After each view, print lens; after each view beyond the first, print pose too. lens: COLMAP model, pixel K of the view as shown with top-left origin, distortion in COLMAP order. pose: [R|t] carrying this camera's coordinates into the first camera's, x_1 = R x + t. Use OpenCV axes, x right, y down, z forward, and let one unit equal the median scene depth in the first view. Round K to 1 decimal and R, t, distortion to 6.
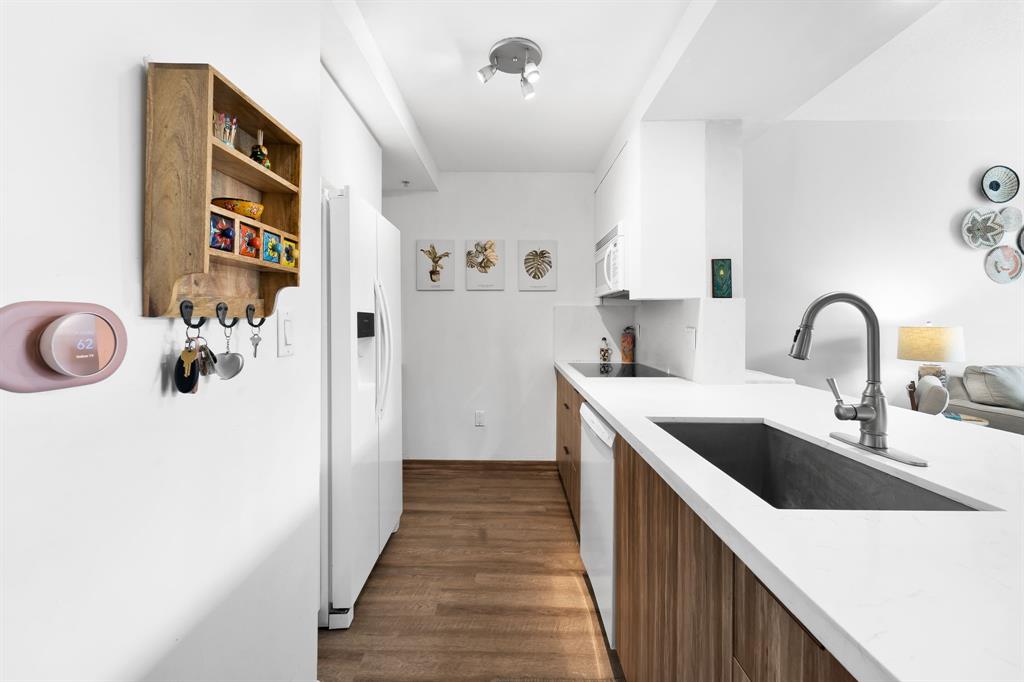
lens RADIAL K [[413.3, 0, 509.2], [0, 413.3, 324.6], [0, 0, 1]] dist [0.000853, 0.000092]
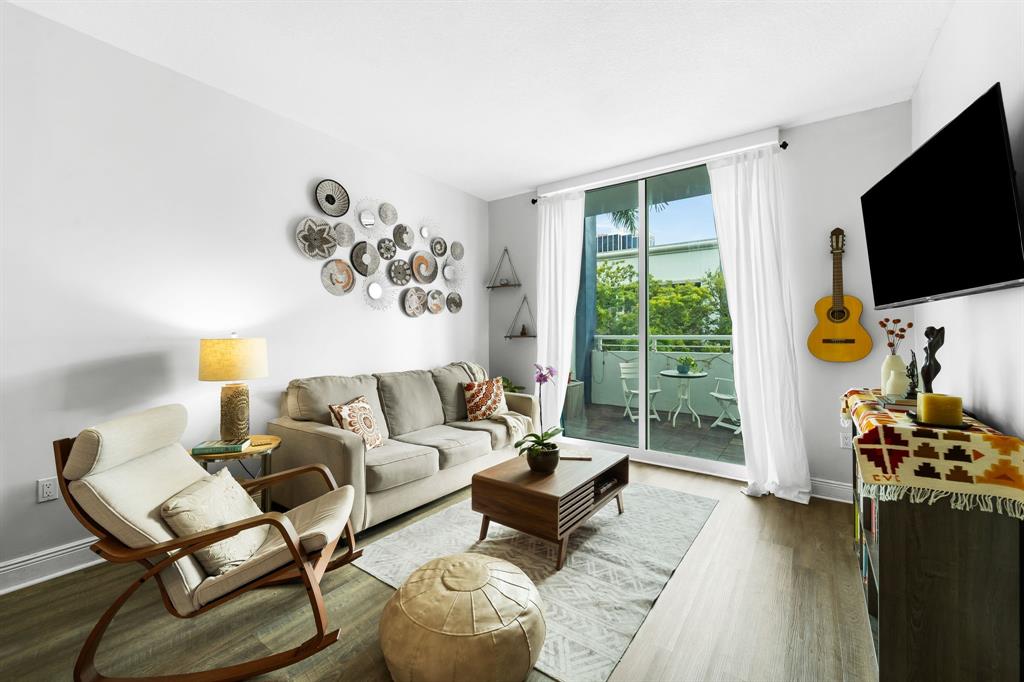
lens RADIAL K [[419.4, 0, 509.1], [0, 419.4, 334.5], [0, 0, 1]] dist [0.000266, -0.000160]
pose [[0.587723, -0.004039, 0.809052, 0.598210], [0.007405, 0.999973, -0.000387, 0.000930], [-0.809028, 0.006218, 0.587737, 0.039712]]
